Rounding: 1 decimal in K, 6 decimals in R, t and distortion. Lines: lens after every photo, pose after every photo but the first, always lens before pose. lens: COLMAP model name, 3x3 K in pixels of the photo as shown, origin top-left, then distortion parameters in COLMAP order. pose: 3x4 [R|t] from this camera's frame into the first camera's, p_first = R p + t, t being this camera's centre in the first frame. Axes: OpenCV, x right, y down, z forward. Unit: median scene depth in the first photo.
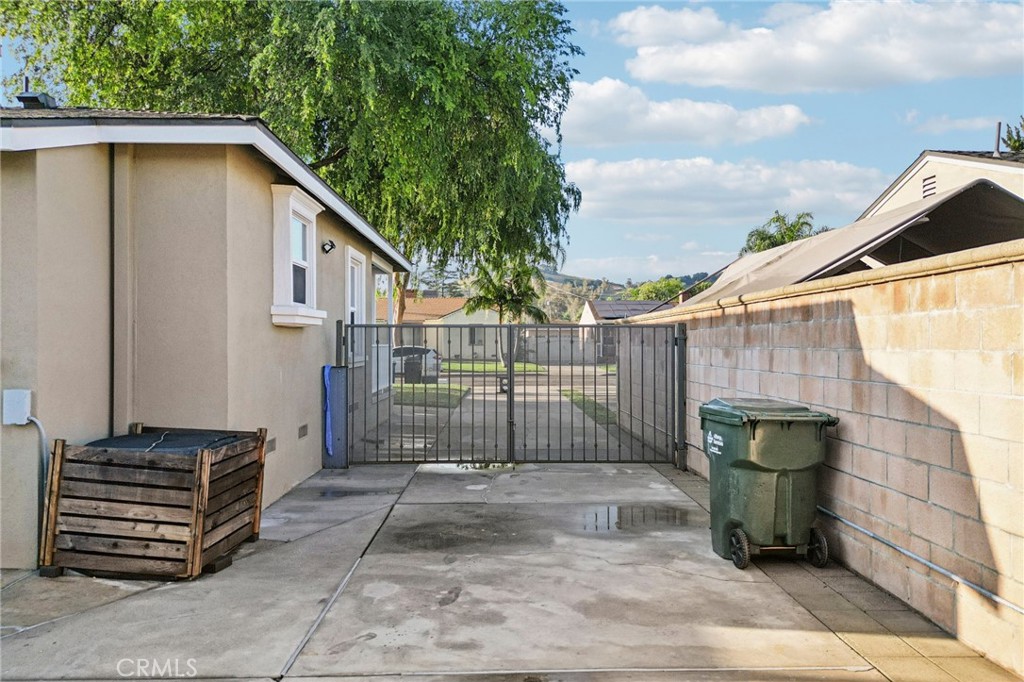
lens RADIAL K [[722.5, 0, 513.4], [0, 722.5, 337.3], [0, 0, 1]] dist [0.051787, -0.040757]
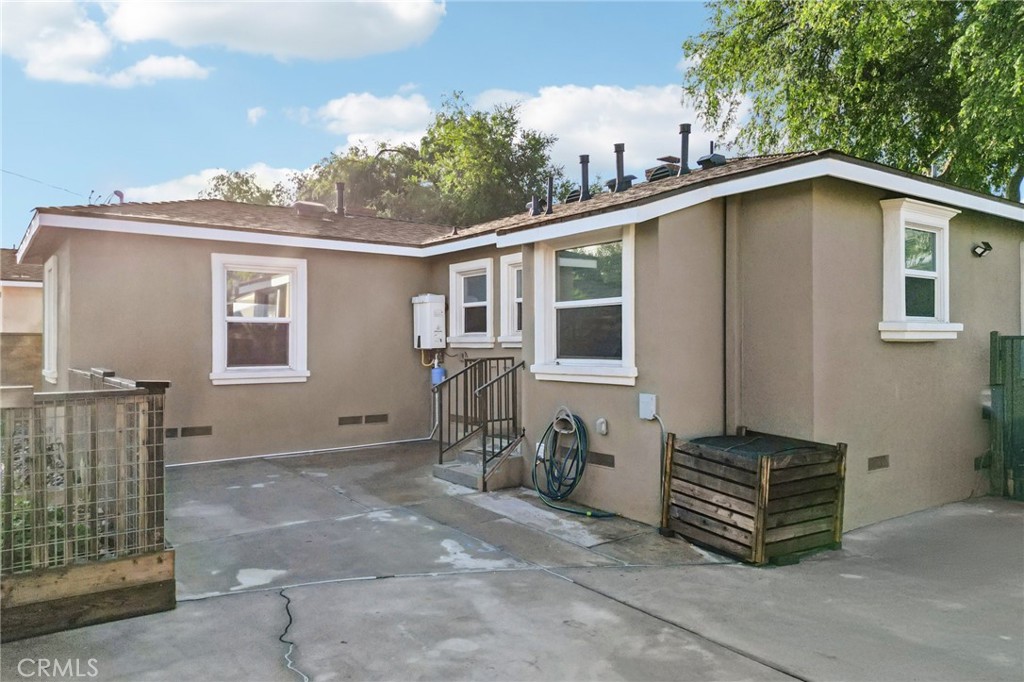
lens RADIAL K [[722.5, 0, 511.9], [0, 722.5, 336.9], [0, 0, 1]] dist [0.051787, -0.040757]
pose [[0.576615, -0.008287, -0.816974, 0.289176], [0.006155, 0.999964, -0.005800, -0.029918], [0.816993, -0.001684, 0.576645, 0.008244]]
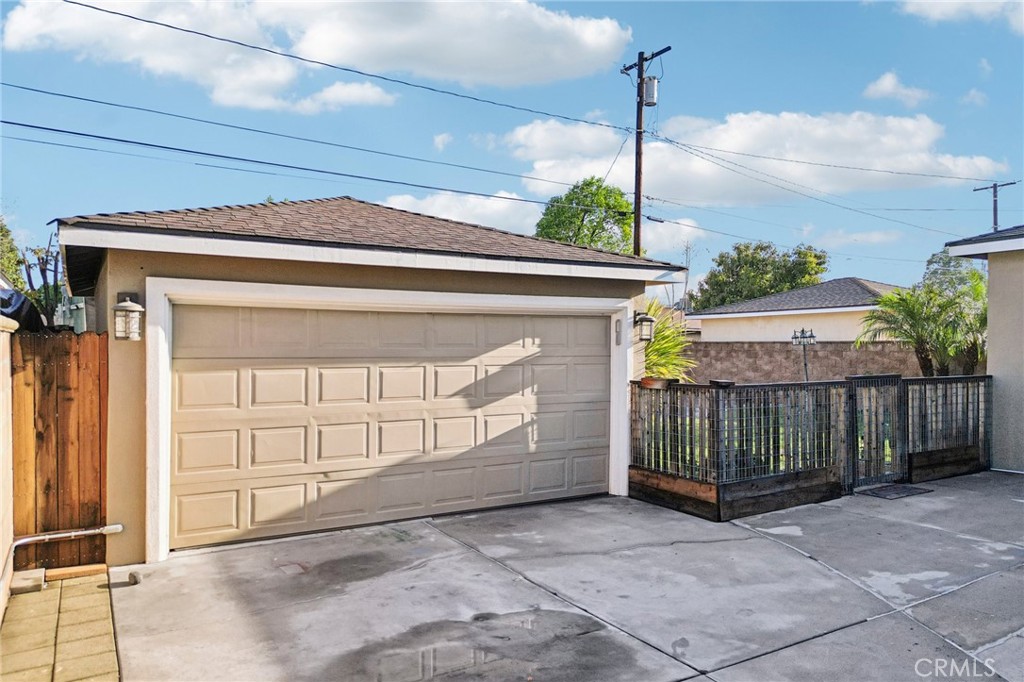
lens RADIAL K [[722.5, 0, 510.4], [0, 722.5, 343.9], [0, 0, 1]] dist [0.051787, -0.040757]
pose [[-0.868330, -0.004102, -0.495970, 0.376276], [0.001576, 0.999938, -0.011028, -0.038560], [0.495985, -0.010358, -0.868270, 1.311055]]
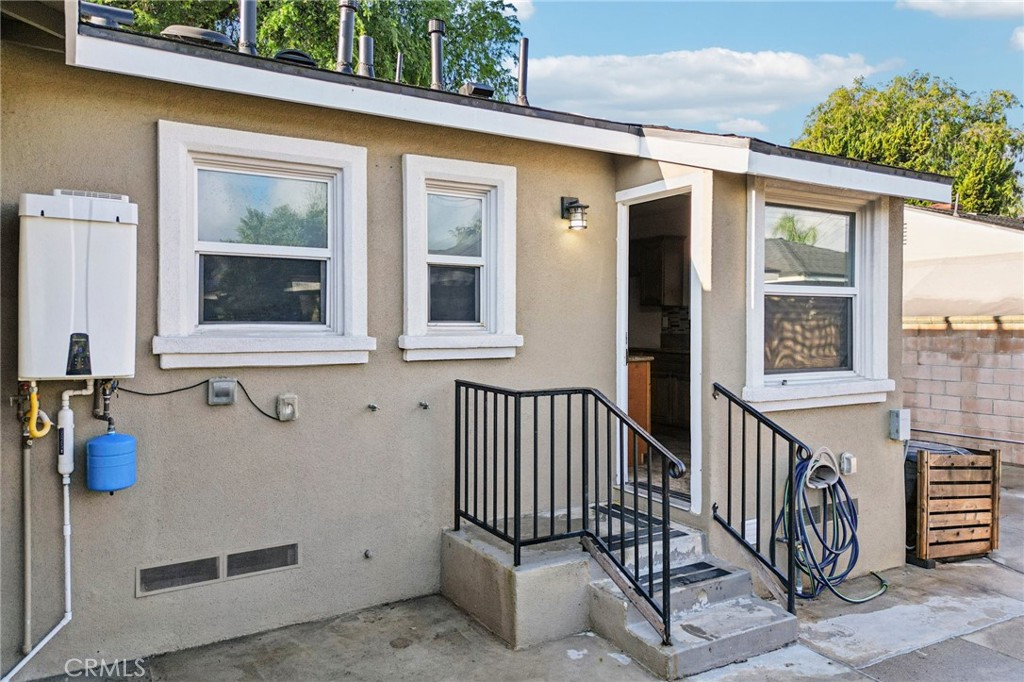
lens RADIAL K [[722.5, 0, 506.2], [0, 722.5, 330.3], [0, 0, 1]] dist [0.051787, -0.040757]
pose [[0.871946, -0.001123, 0.489601, -1.777332], [-0.005352, 0.999916, 0.011825, -0.061367], [-0.489573, -0.012931, 0.871867, 0.315125]]
